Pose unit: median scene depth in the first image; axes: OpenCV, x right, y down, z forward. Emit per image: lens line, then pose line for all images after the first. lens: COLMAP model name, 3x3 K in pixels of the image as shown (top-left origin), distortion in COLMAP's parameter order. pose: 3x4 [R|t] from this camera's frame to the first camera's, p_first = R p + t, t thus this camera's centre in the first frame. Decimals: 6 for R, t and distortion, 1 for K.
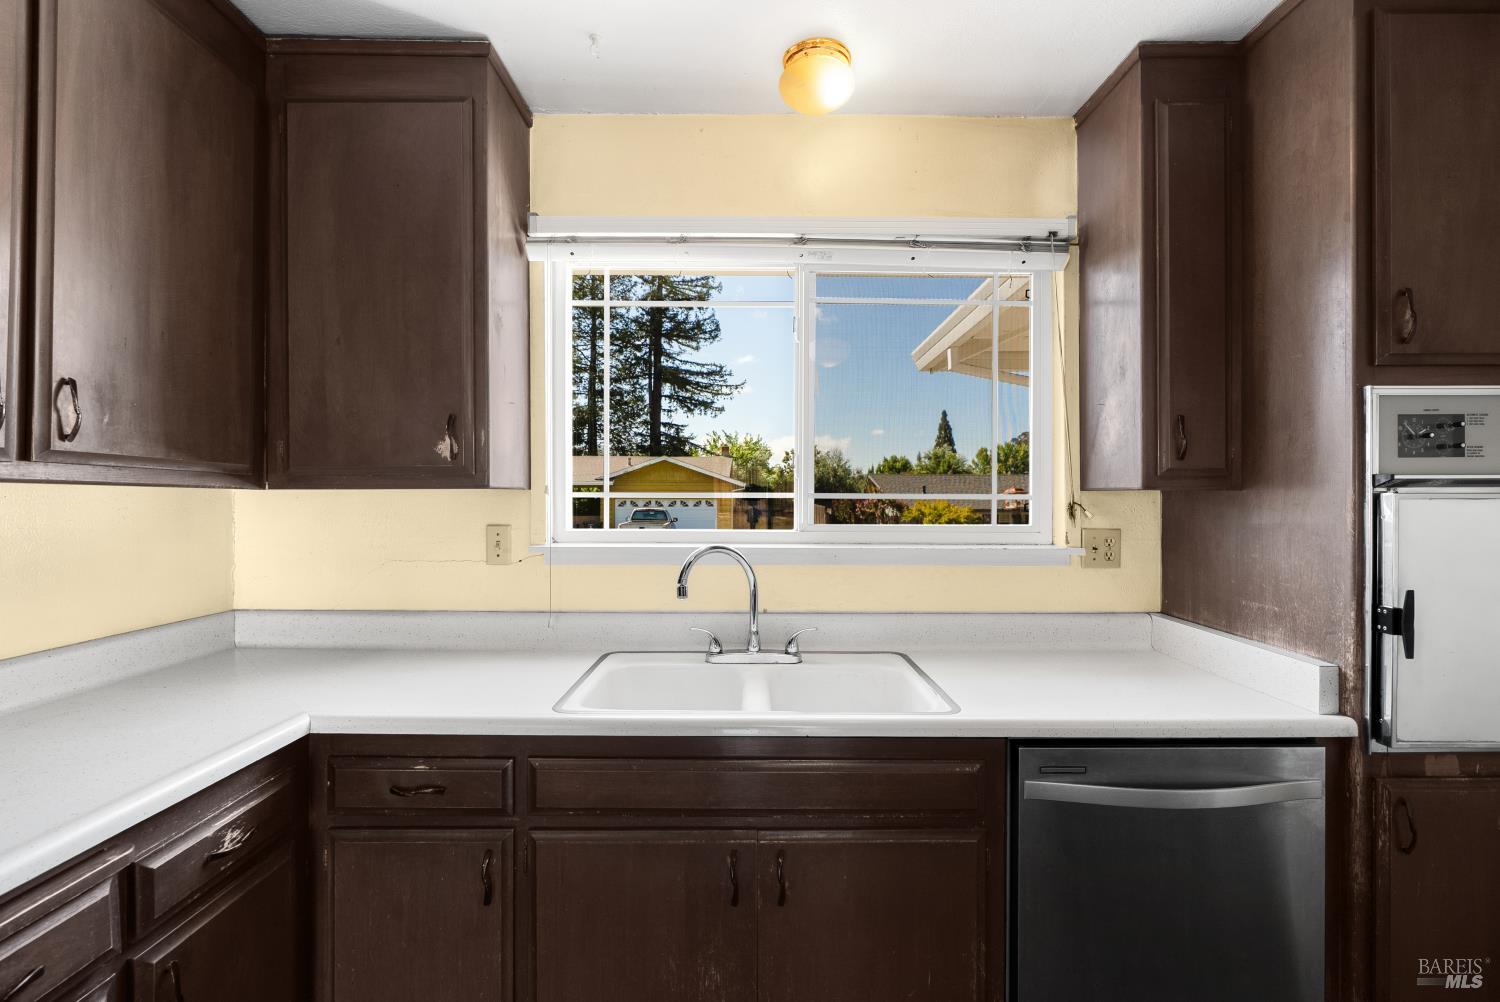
lens RADIAL K [[678.2, 0, 752.7], [0, 678.2, 496.7], [0, 0, 1]] dist [-0.012715, 0.004604]
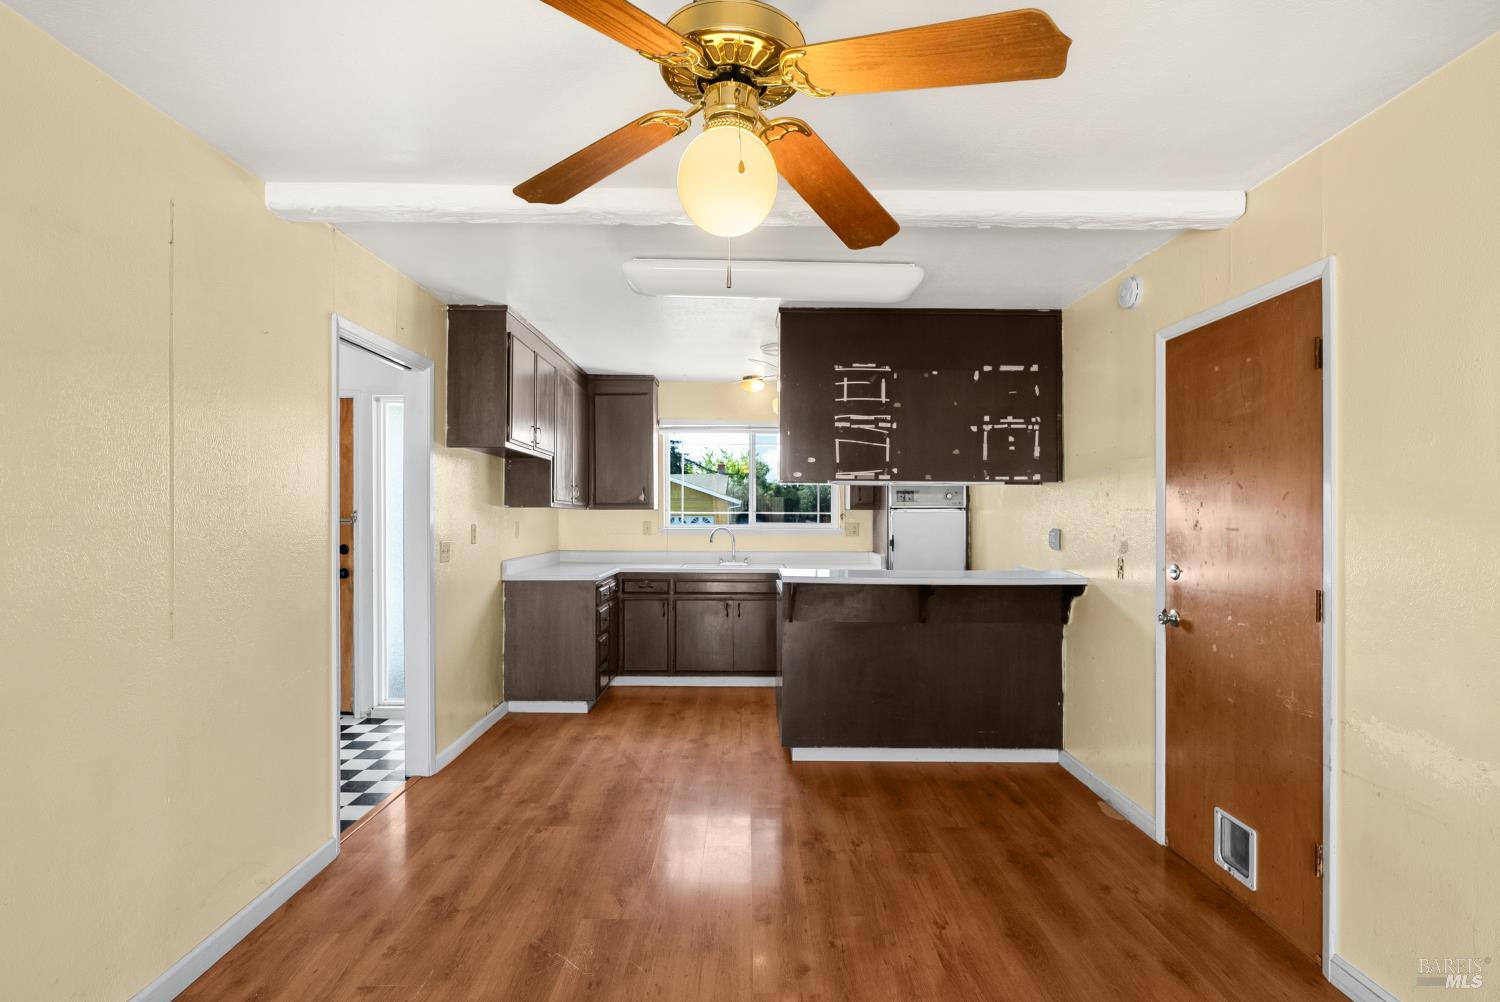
lens RADIAL K [[740.3, 0, 747.1], [0, 740.3, 509.1], [0, 0, 1]] dist [-0.011098, 0.002694]
pose [[0.999989, -0.000440, -0.004616, 0.076765], [0.000413, 0.999983, -0.005854, 0.005651], [0.004619, 0.005852, 0.999972, -2.306429]]
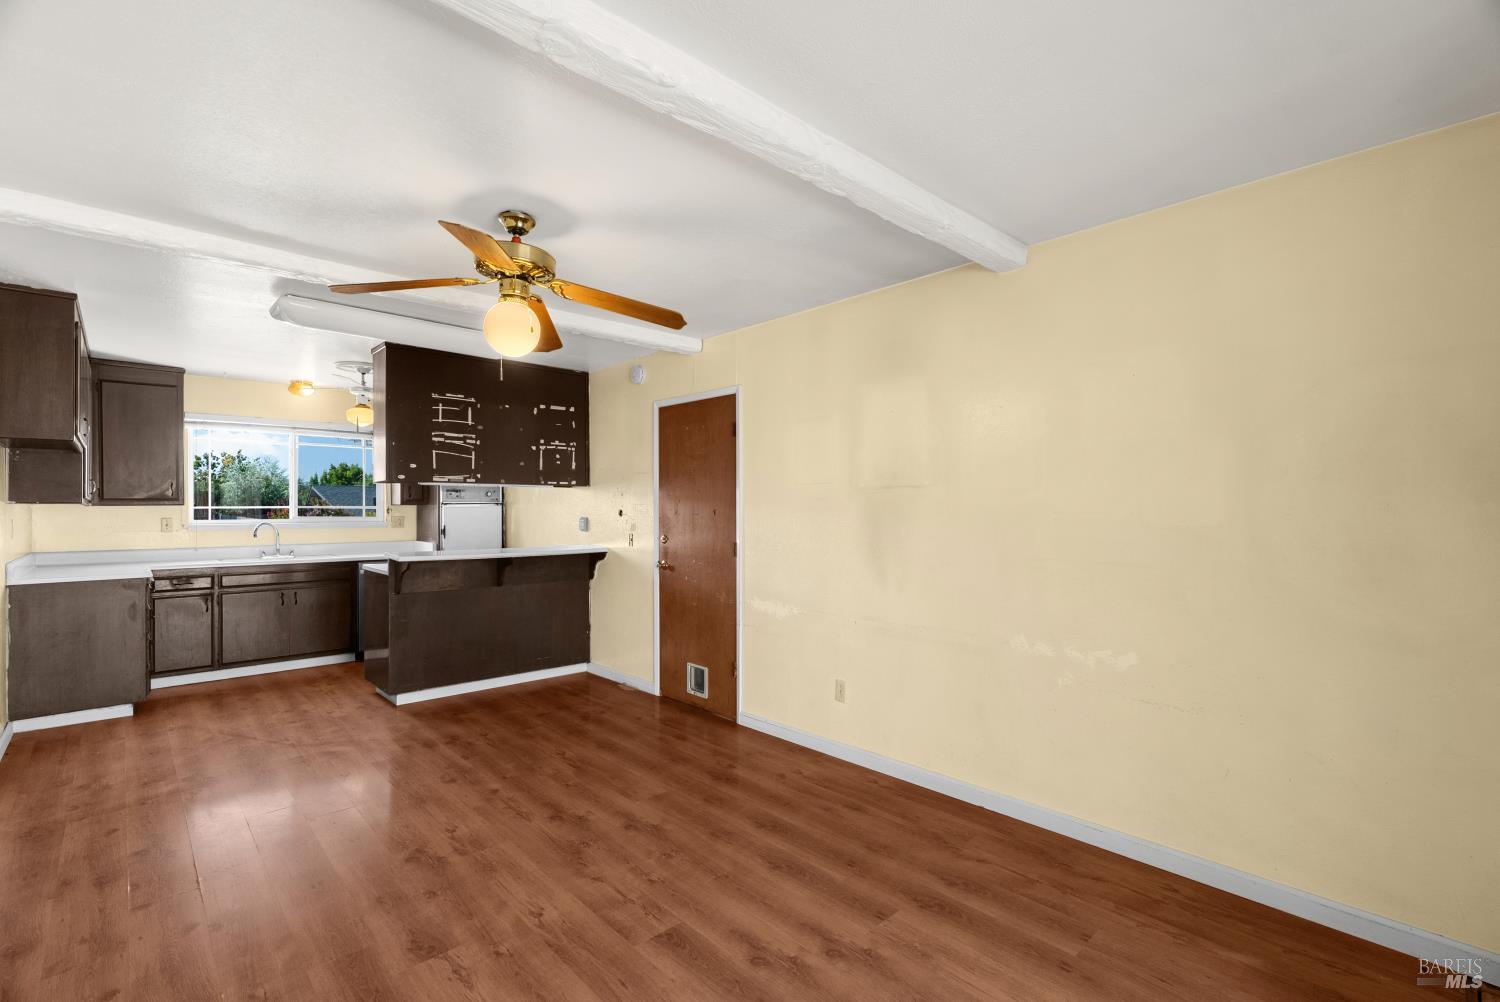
lens RADIAL K [[678.2, 0, 754.6], [0, 678.2, 507.3], [0, 0, 1]] dist [-0.012715, 0.004604]
pose [[0.730959, -0.006132, 0.682394, -0.517267], [0.006840, 0.999975, 0.001659, 0.008703], [-0.682387, 0.003455, 0.730983, -2.835540]]
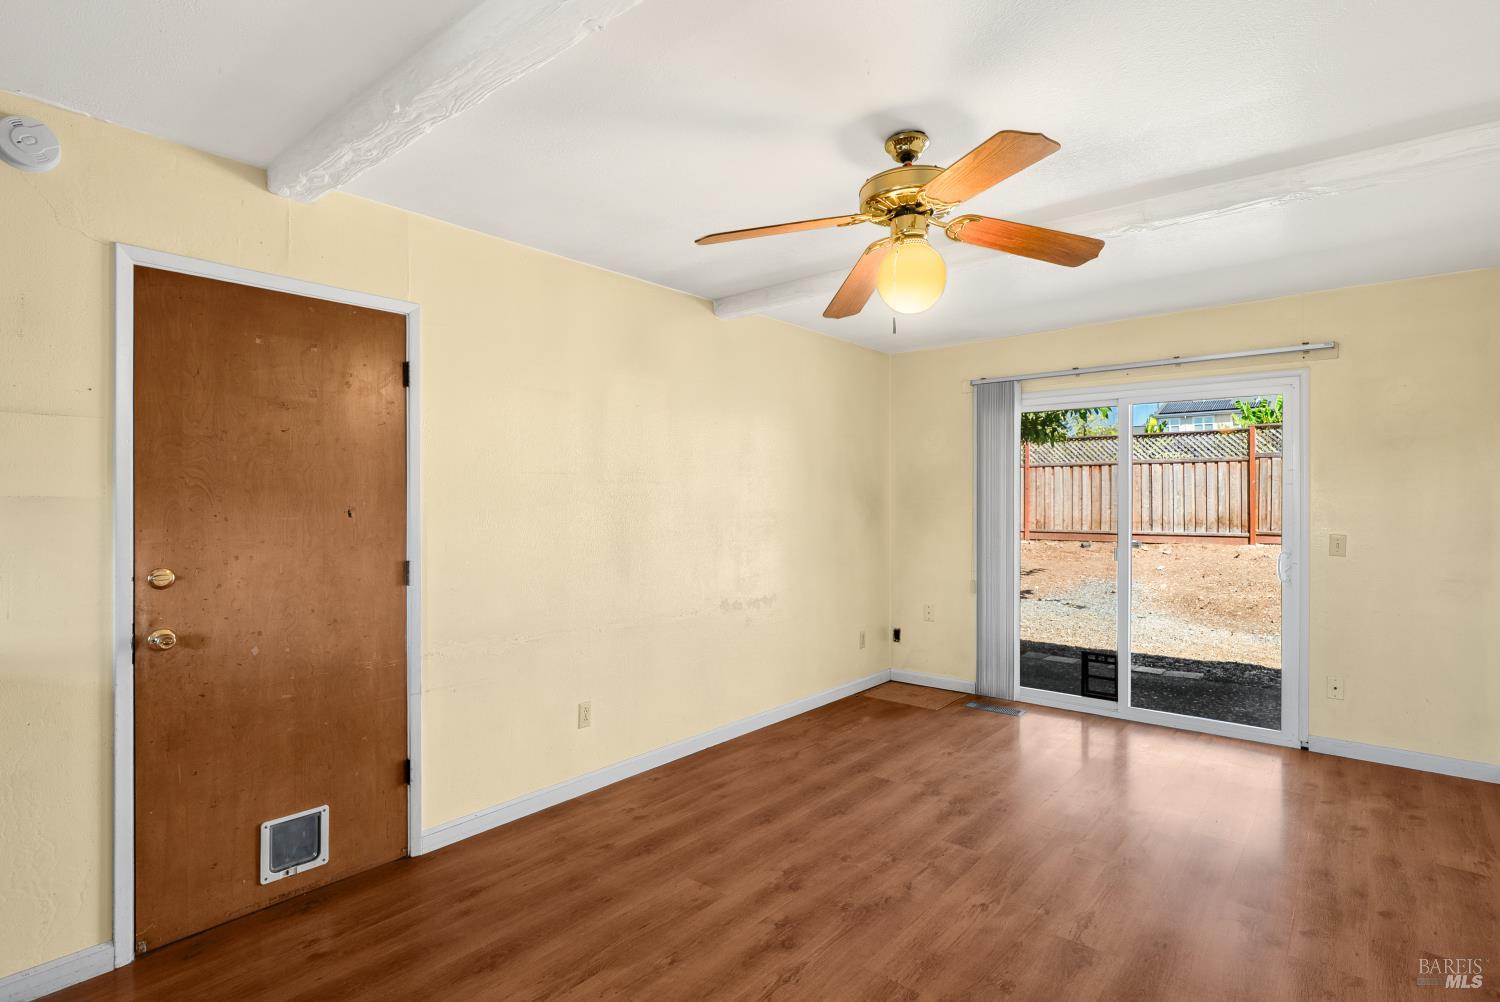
lens RADIAL K [[740.3, 0, 751.9], [0, 740.3, 494.7], [0, 0, 1]] dist [-0.011098, 0.002694]
pose [[-0.765689, 0.004341, 0.643196, -0.521050], [-0.000759, 0.999970, -0.007652, 0.003814], [-0.643210, -0.006347, -0.765663, -0.429521]]
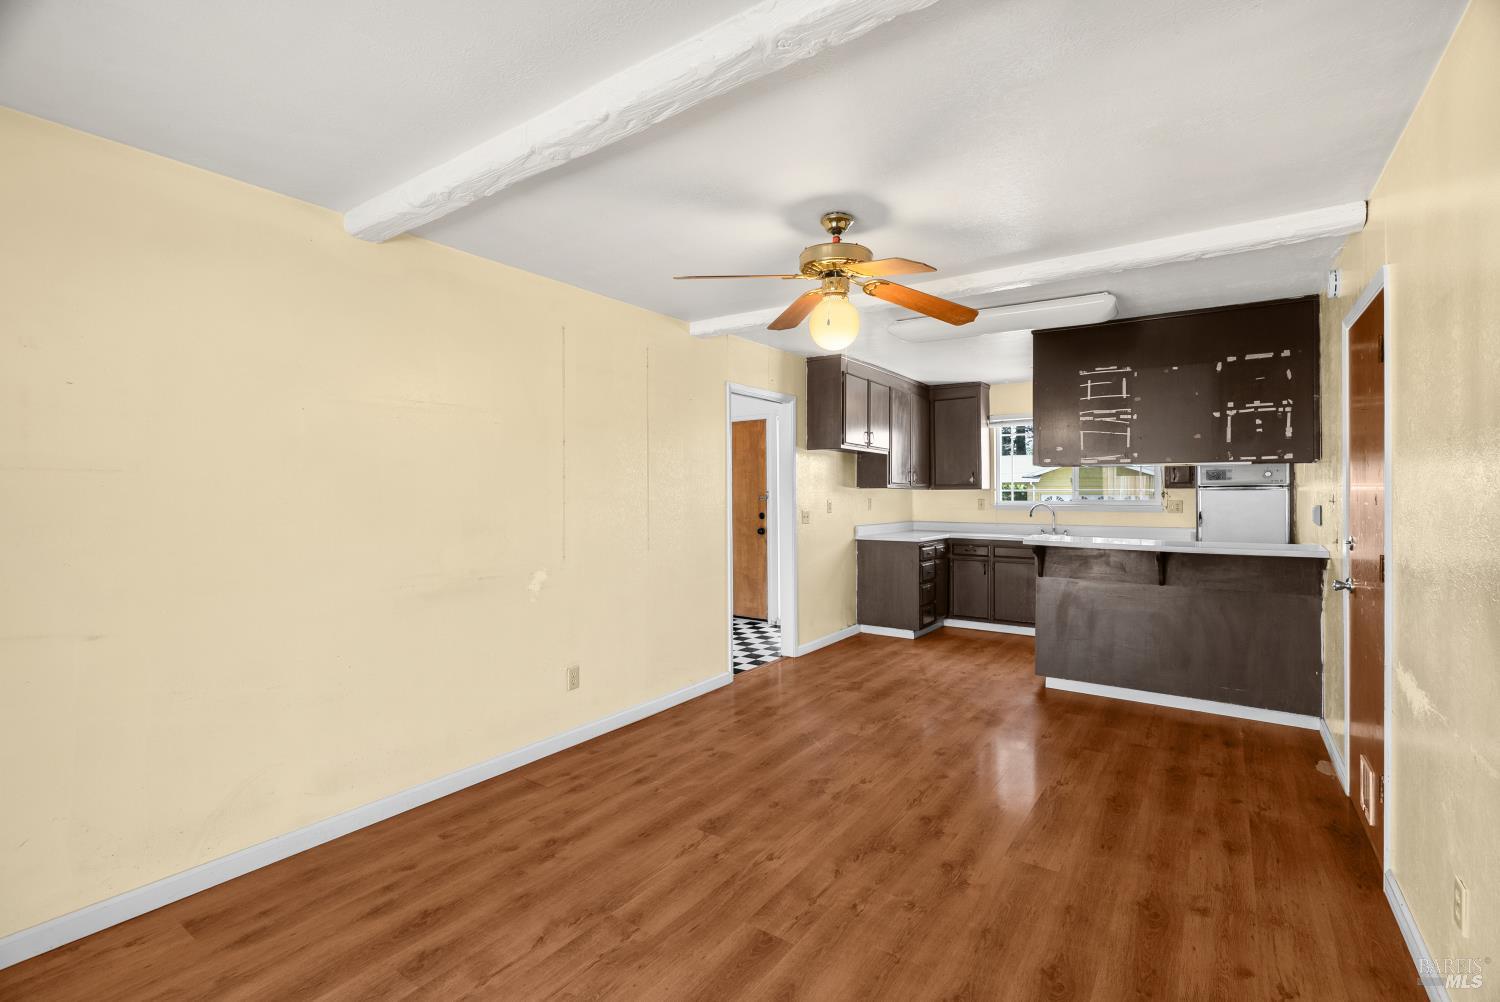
lens RADIAL K [[678.2, 0, 747.3], [0, 678.2, 496.9], [0, 0, 1]] dist [-0.012715, 0.004604]
pose [[0.814136, -0.001274, -0.580673, 0.743902], [0.003983, 0.999986, 0.003390, 0.012322], [0.580660, -0.005073, 0.814130, -2.805722]]
